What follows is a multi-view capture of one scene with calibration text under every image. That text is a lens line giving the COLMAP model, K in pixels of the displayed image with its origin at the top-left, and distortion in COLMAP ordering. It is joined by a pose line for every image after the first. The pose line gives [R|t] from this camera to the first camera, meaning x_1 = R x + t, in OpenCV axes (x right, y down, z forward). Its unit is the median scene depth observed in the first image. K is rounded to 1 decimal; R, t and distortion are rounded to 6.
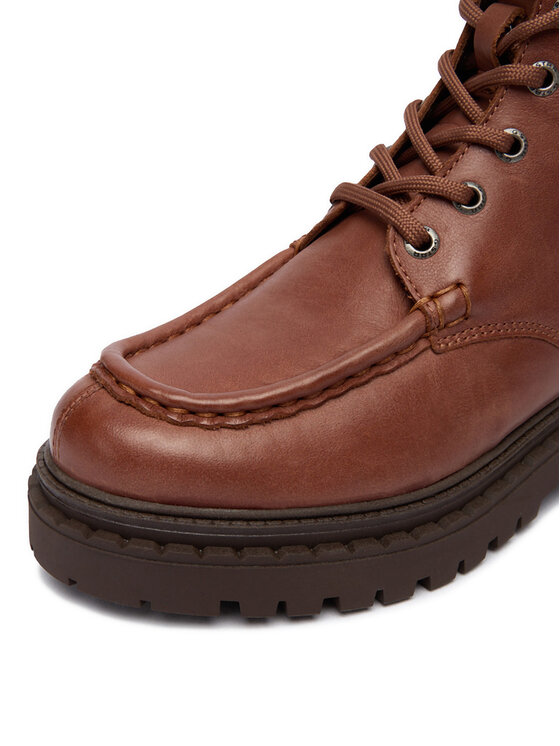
lens RADIAL K [[1044.8, 0, 280.0], [0, 1044.8, 373.0], [0, 0, 1]] dist [-0.044361, -0.045825]
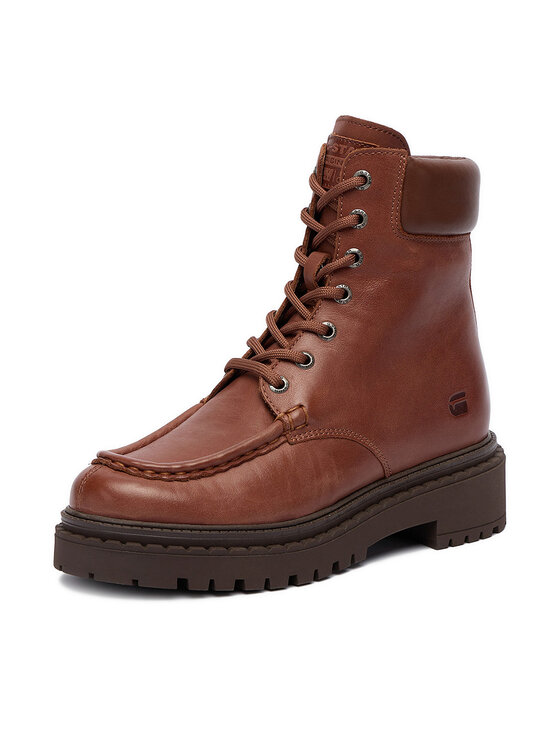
lens RADIAL K [[1461.0, 0, 280.0], [0, 1461.0, 373.0], [0, 0, 1]] dist [0.001131, -0.002628]
pose [[0.993872, -0.037747, 0.103892, -0.117476], [0.062815, 0.966243, -0.249856, 0.471670], [-0.090953, 0.254851, 0.962693, -1.378173]]
